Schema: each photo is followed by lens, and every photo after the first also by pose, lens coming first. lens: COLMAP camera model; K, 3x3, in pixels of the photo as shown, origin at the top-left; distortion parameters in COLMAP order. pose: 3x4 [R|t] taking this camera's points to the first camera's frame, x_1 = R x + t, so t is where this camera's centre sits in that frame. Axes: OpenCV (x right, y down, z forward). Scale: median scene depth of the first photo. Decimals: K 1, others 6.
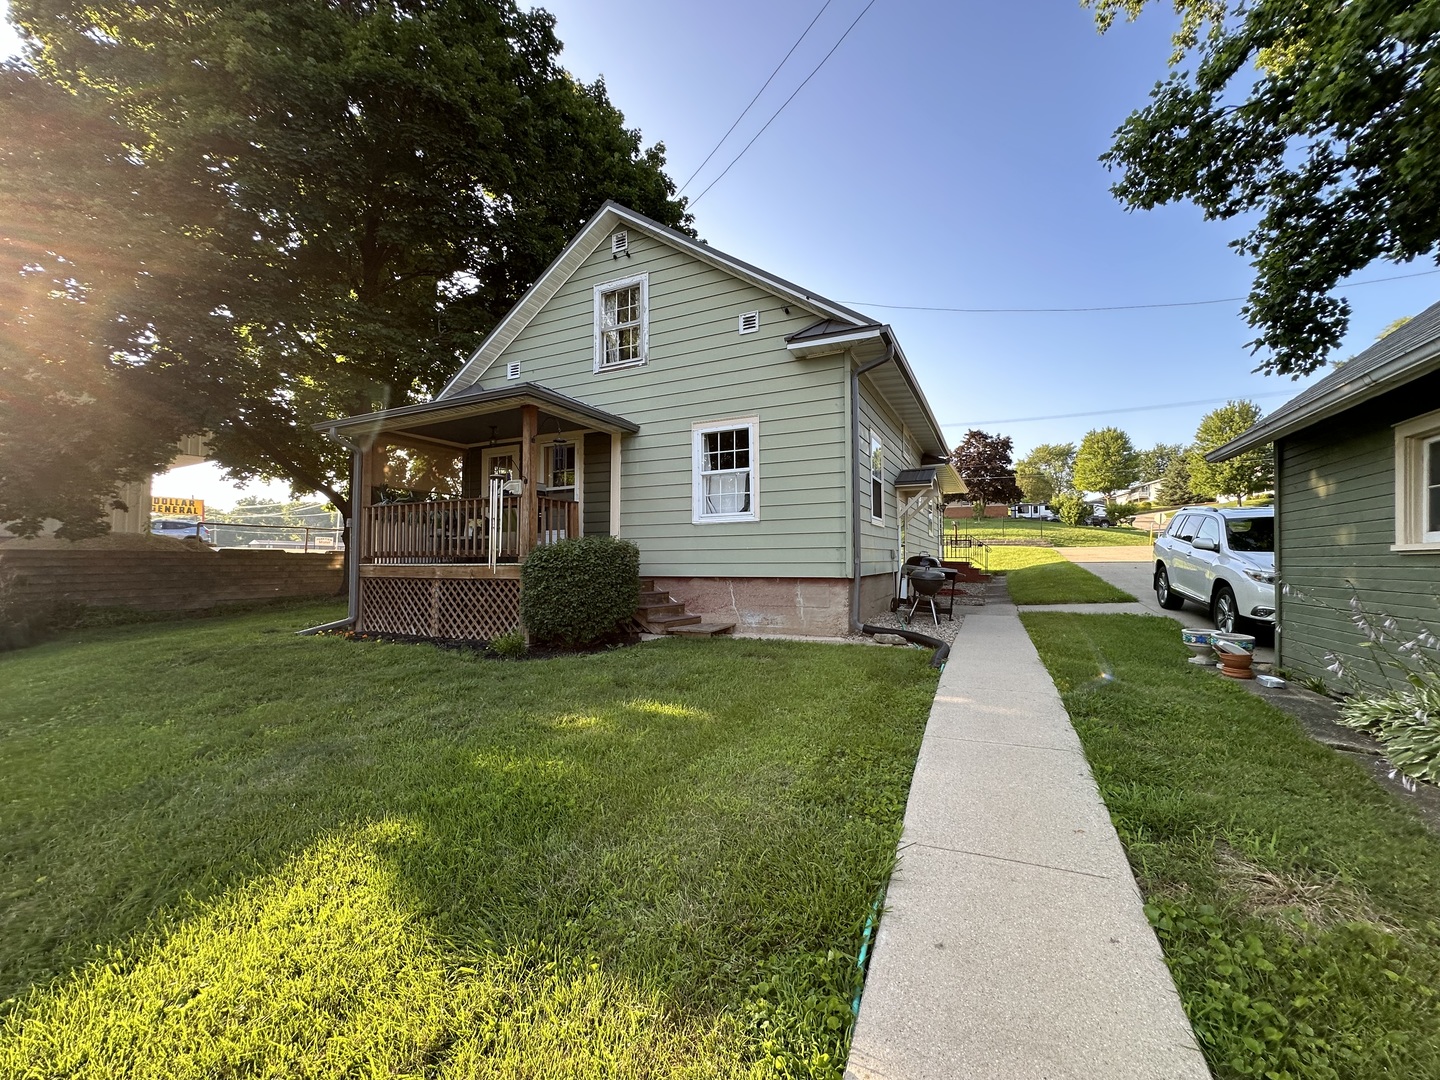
lens RADIAL K [[568.4, 0, 736.3], [0, 568.4, 542.7], [0, 0, 1]] dist [-0.000599, 0.000172]
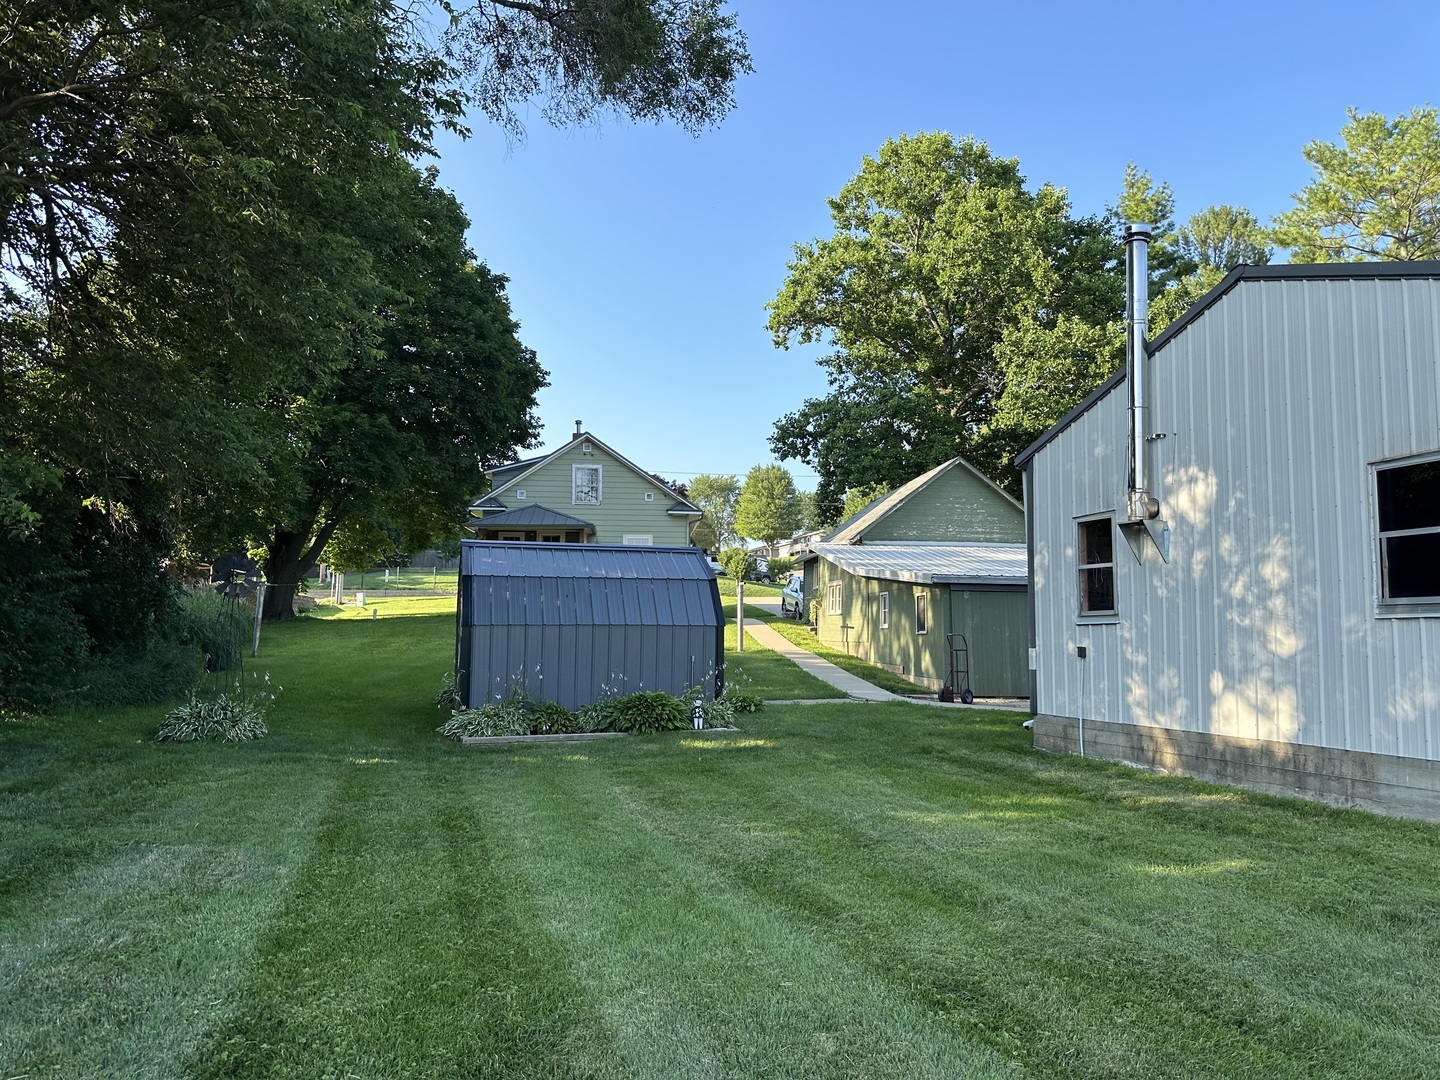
lens RADIAL K [[979.7, 0, 720.0], [0, 979.7, 540.0], [0, 0, 1]] dist [0.099390, -0.163803]
pose [[0.863136, 0.059814, 0.501416, -0.138360], [-0.031404, 0.997396, -0.064922, 0.005580], [-0.503994, 0.040290, 0.862767, -0.213915]]
